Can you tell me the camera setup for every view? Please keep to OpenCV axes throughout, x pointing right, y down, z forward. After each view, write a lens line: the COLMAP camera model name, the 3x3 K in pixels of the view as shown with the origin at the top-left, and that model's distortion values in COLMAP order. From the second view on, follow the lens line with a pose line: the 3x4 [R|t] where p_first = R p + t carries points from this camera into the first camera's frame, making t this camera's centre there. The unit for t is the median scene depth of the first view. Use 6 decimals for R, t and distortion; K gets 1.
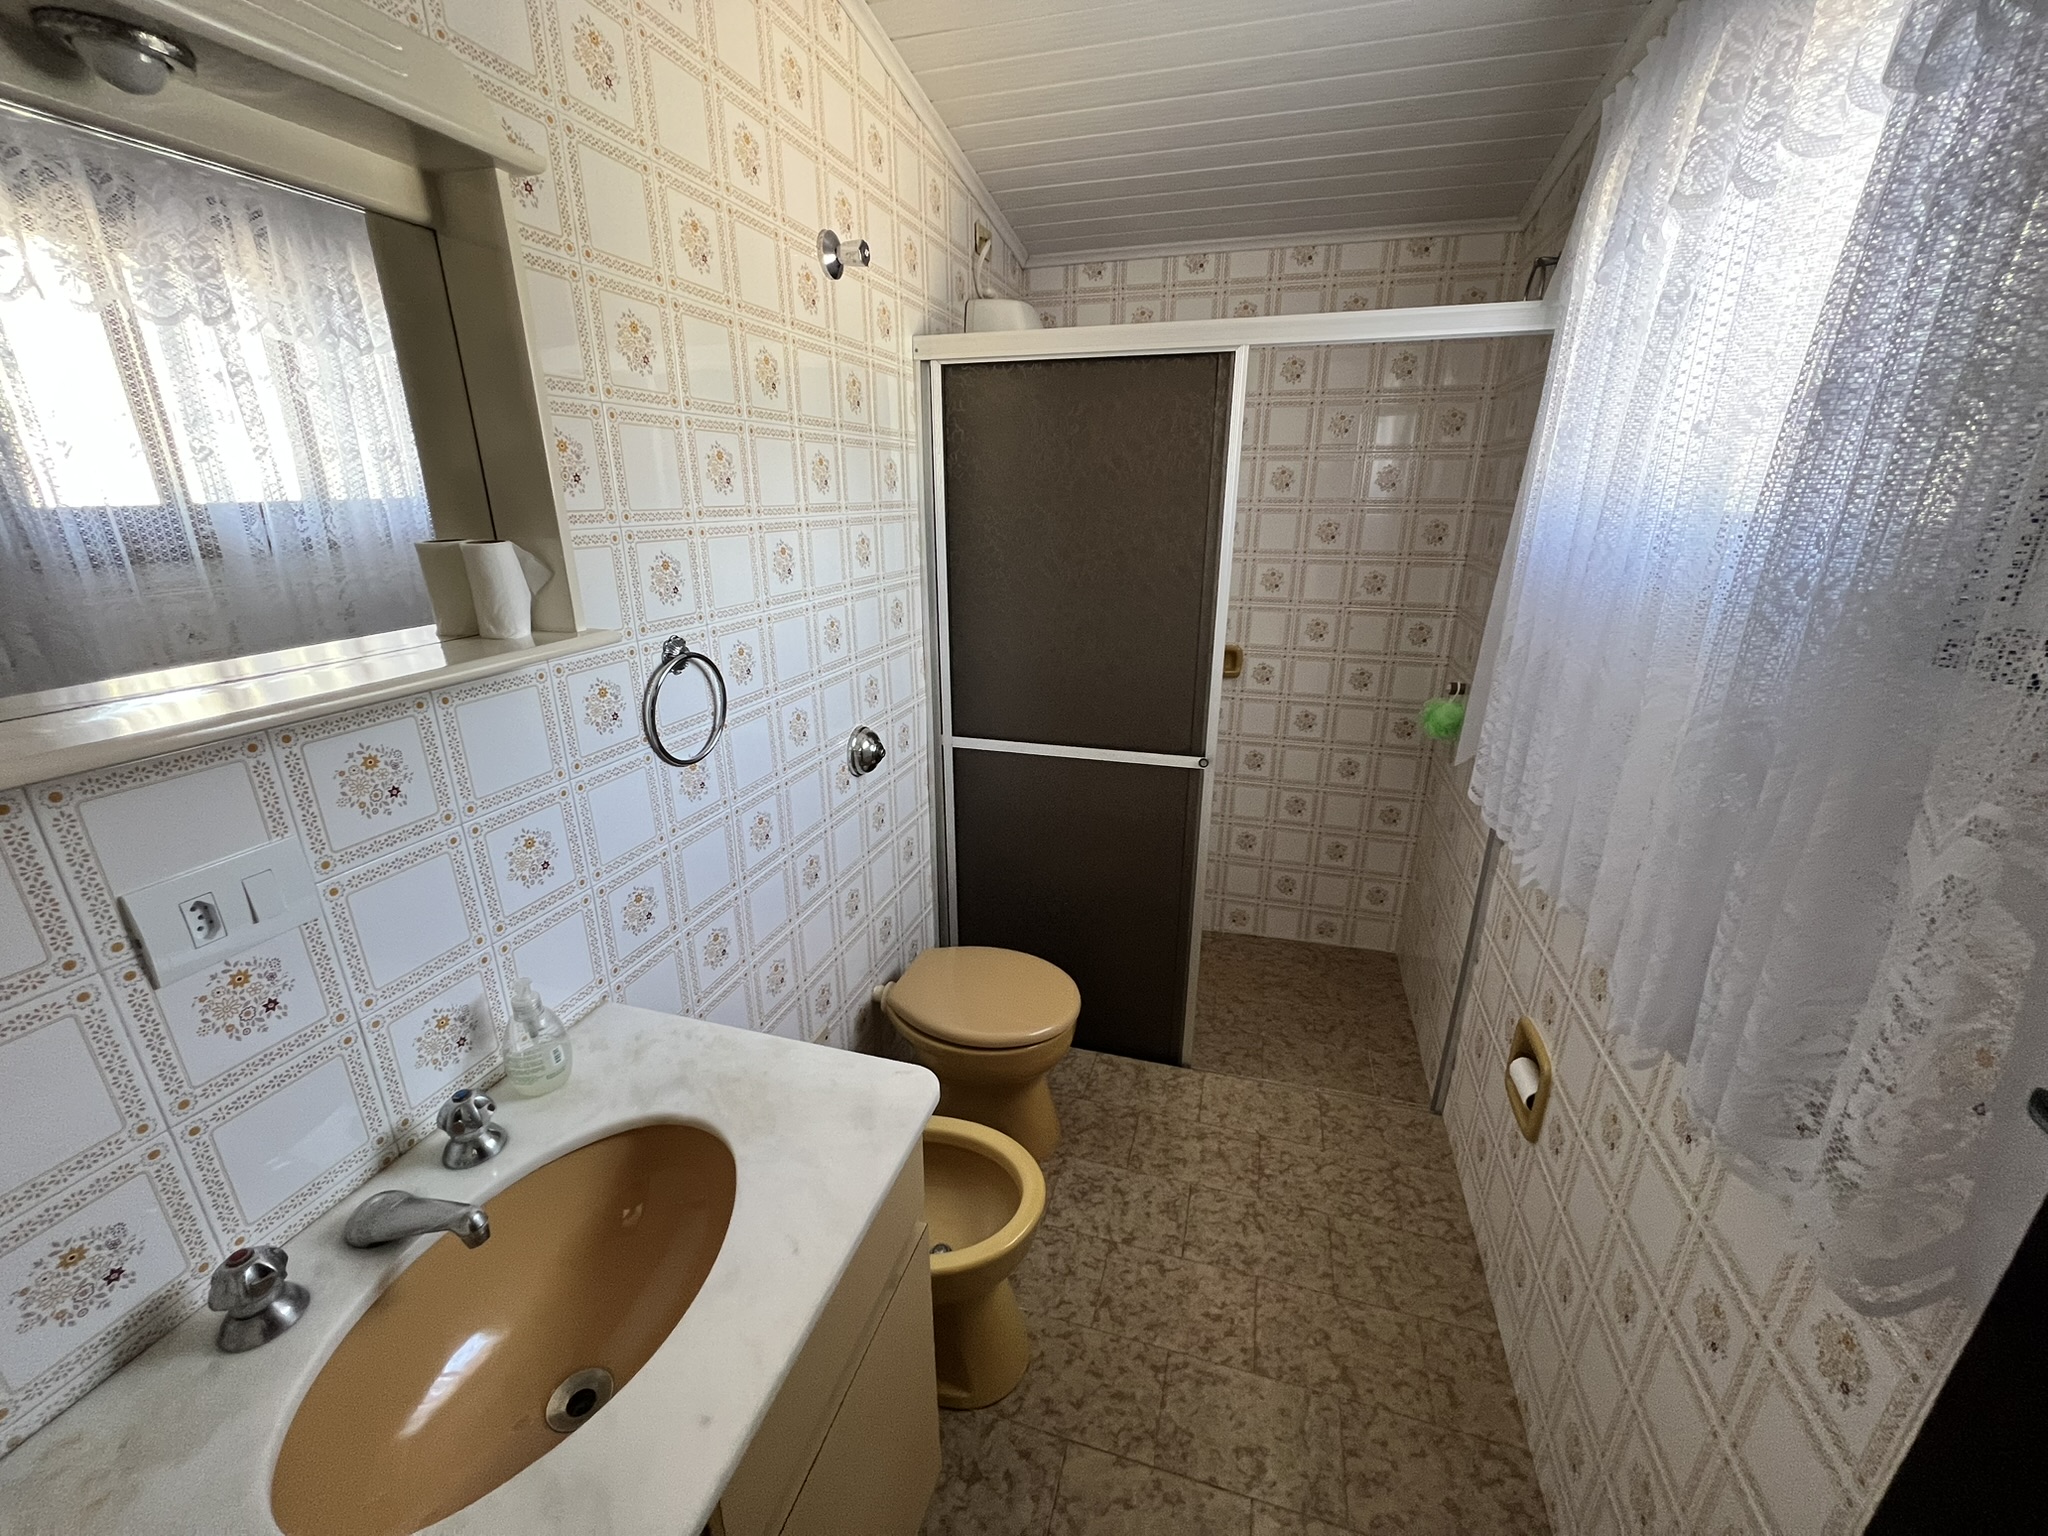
lens RADIAL K [[810.5, 0, 1022.0], [0, 810.5, 770.6], [0, 0, 1]] dist [-0.000044, -0.000385]
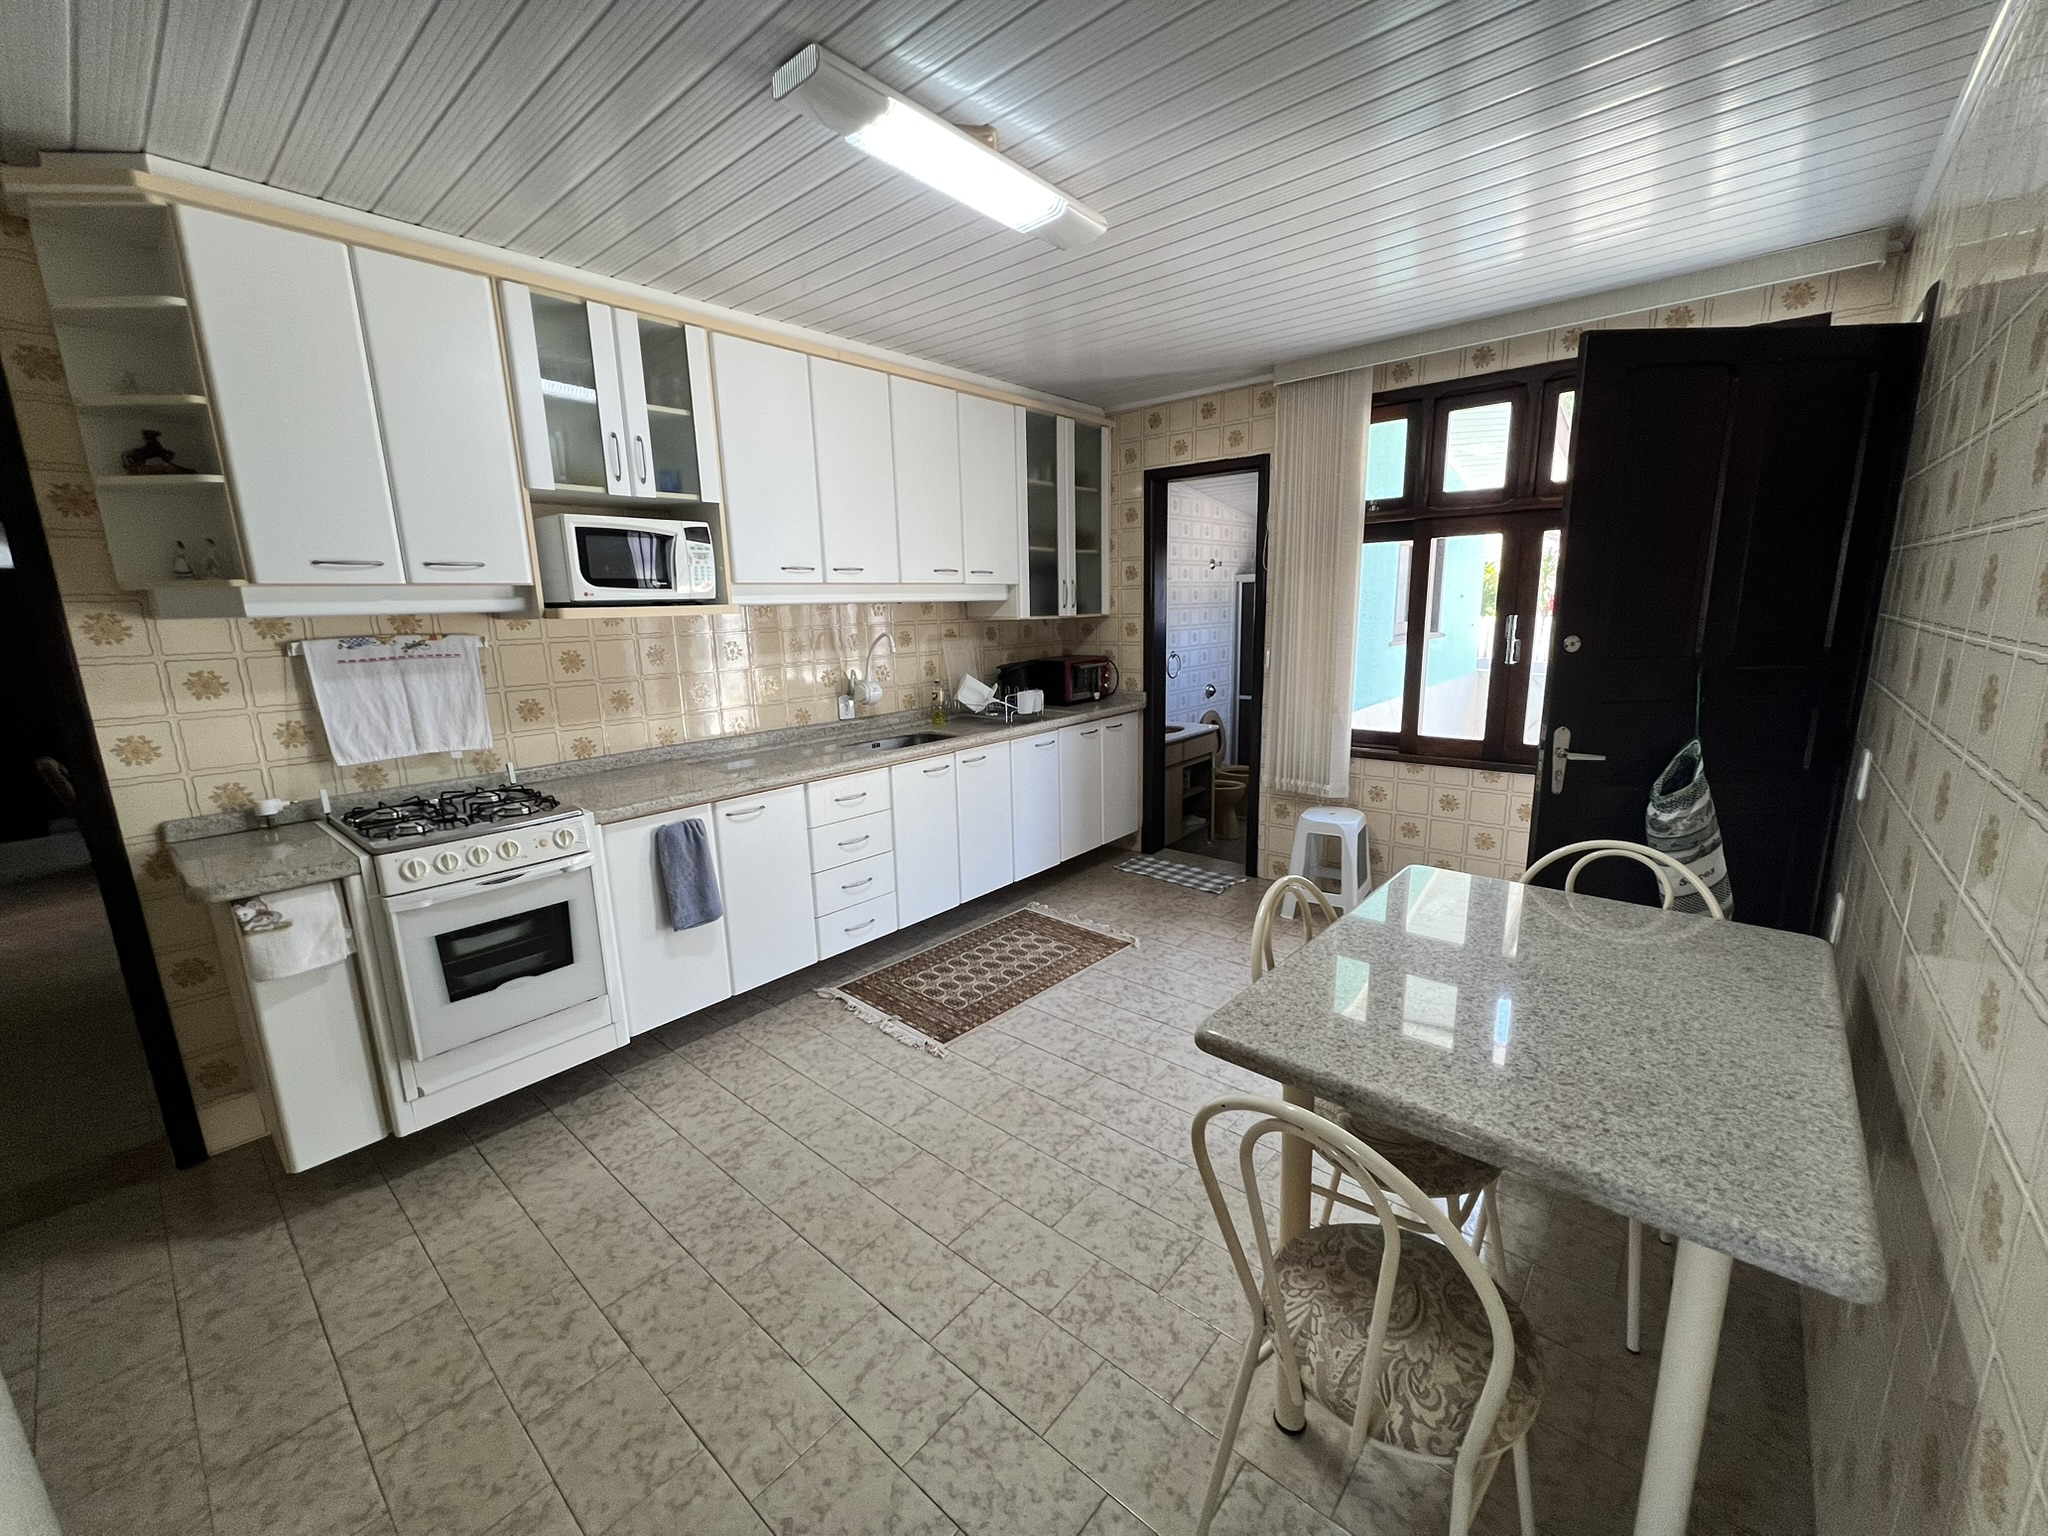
lens RADIAL K [[810.5, 0, 1022.2], [0, 810.5, 768.5], [0, 0, 1]] dist [-0.000044, -0.000385]
pose [[0.907971, 0.058172, -0.414975, 0.536513], [-0.112166, 0.987919, -0.106932, 0.765803], [0.403741, 0.143637, 0.903527, -2.419654]]
